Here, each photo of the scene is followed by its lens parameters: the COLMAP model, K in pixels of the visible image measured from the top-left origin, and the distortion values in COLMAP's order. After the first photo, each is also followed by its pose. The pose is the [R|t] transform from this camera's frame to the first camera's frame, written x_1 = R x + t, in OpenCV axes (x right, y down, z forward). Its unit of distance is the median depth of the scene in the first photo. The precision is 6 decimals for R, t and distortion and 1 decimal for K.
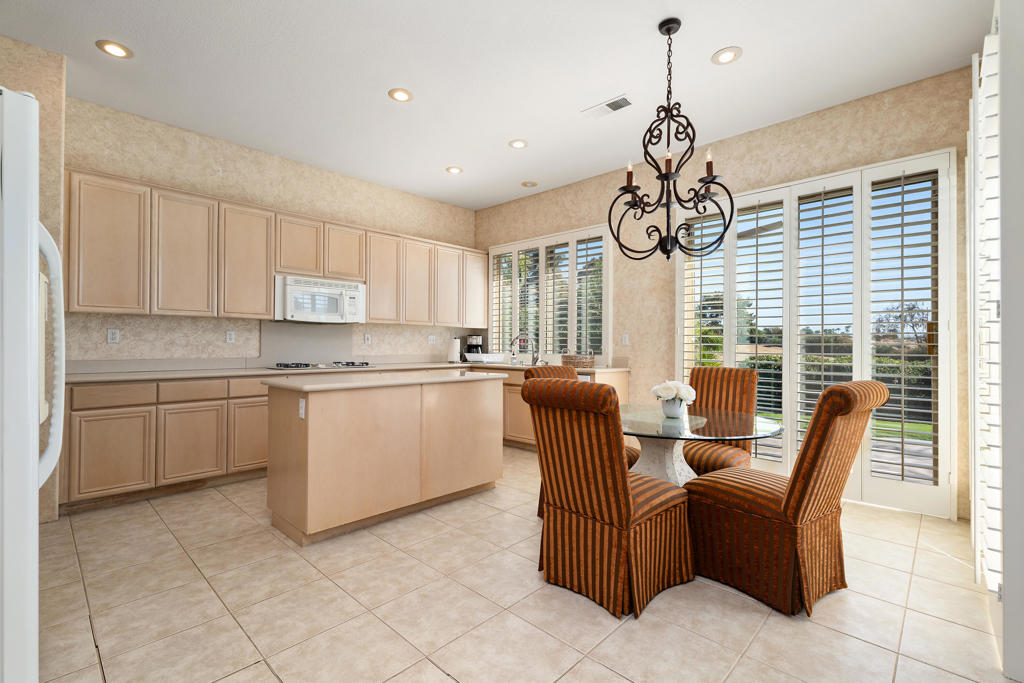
lens RADIAL K [[451.4, 0, 510.6], [0, 451.4, 343.2], [0, 0, 1]] dist [-0.011723, -0.000266]
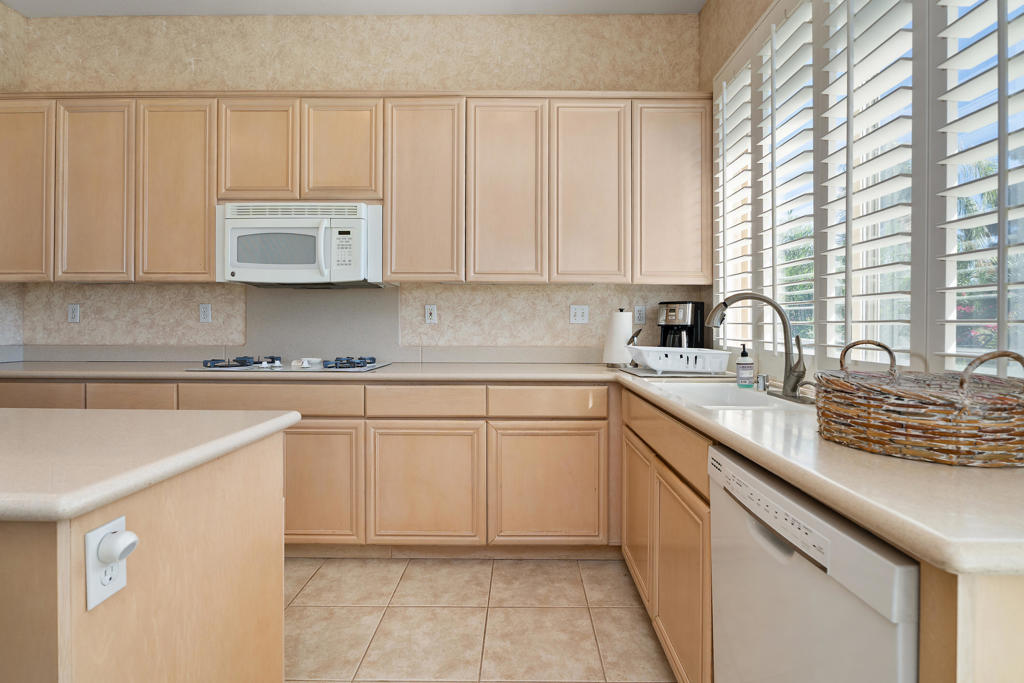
lens RADIAL K [[451.4, 0, 527.1], [0, 451.4, 321.4], [0, 0, 1]] dist [-0.011723, -0.000266]
pose [[0.699361, -0.000512, -0.714768, 0.167491], [0.002491, 0.999995, 0.001720, -0.001834], [0.714764, -0.002983, 0.699359, 0.875182]]
